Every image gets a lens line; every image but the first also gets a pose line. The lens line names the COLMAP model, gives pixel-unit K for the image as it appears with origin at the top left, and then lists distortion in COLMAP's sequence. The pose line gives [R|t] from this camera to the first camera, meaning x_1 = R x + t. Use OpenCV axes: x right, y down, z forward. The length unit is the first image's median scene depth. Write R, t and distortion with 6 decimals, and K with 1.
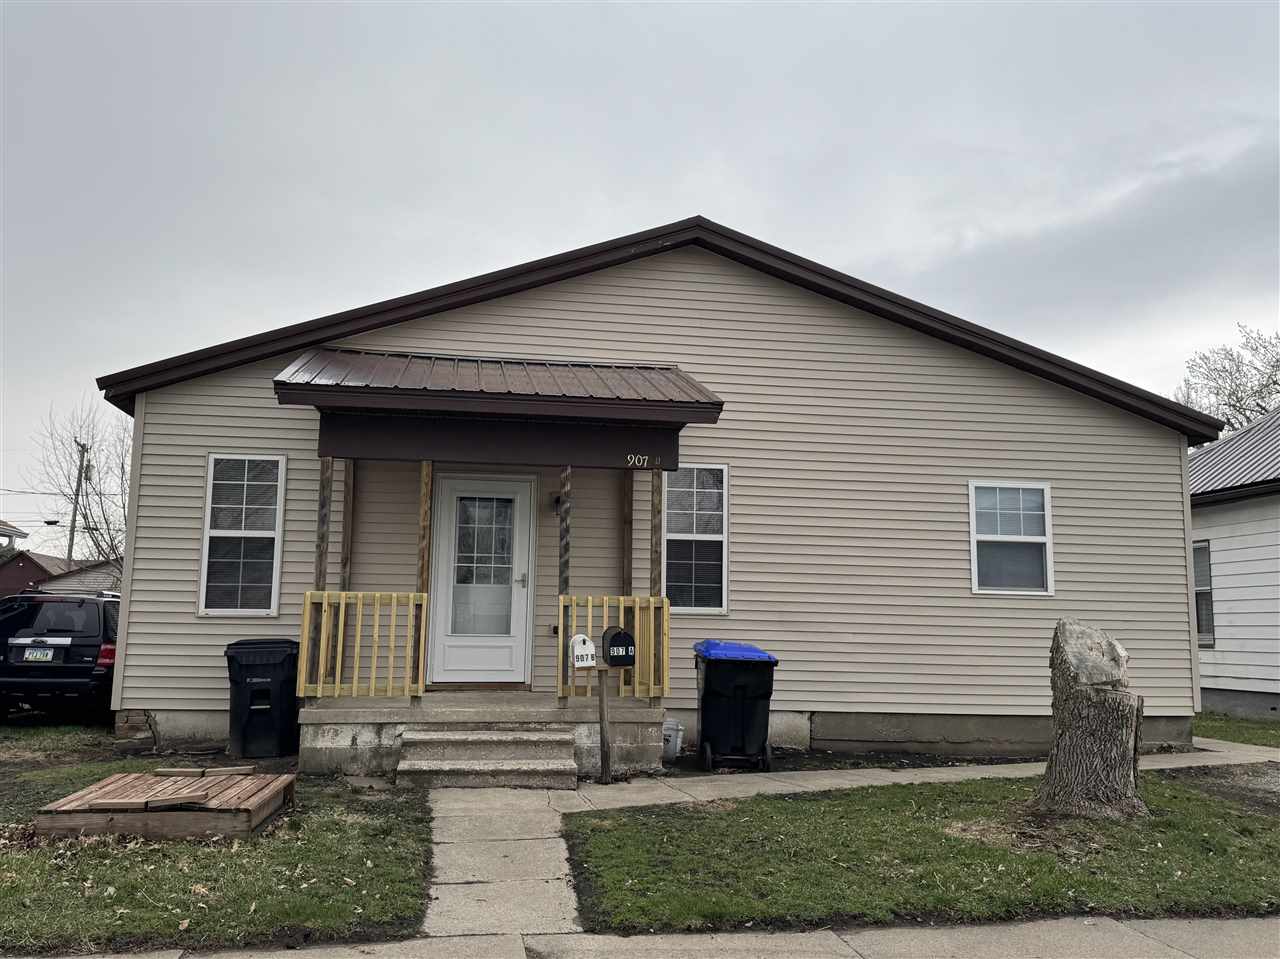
lens RADIAL K [[1148.9, 0, 644.4], [0, 1148.9, 478.3], [0, 0, 1]] dist [0.177552, -0.344734]
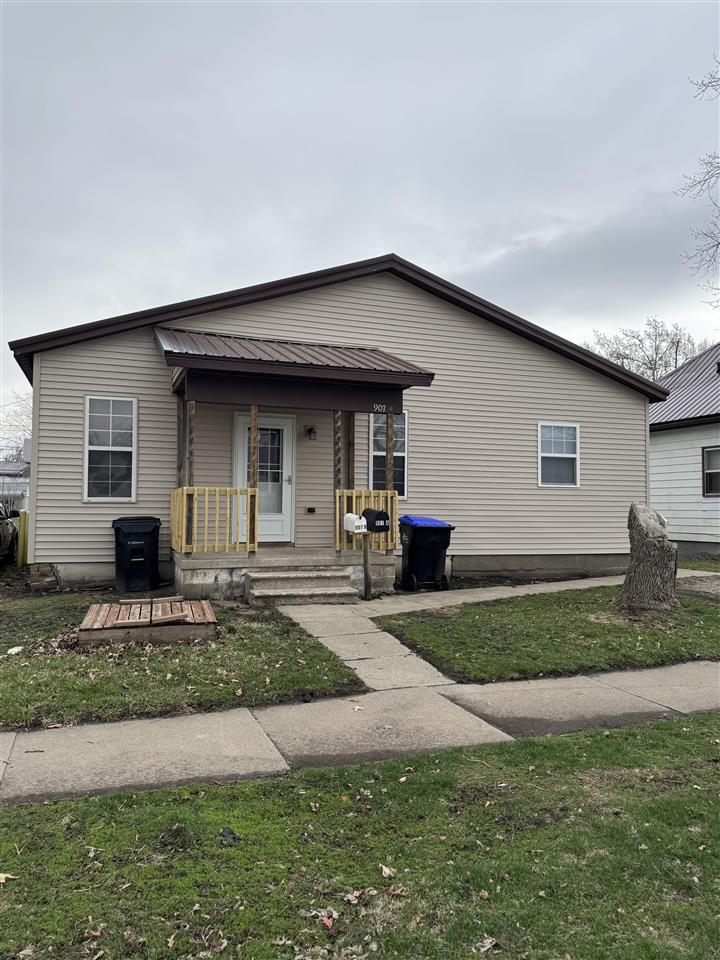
lens RADIAL K [[708.4, 0, 359.3], [0, 708.4, 481.9], [0, 0, 1]] dist [0.179722, -0.336155]
pose [[0.978144, -0.000028, 0.207930, -0.238197], [-0.020248, 0.995235, 0.095385, -0.006412], [-0.206942, -0.097510, 0.973482, 0.008765]]
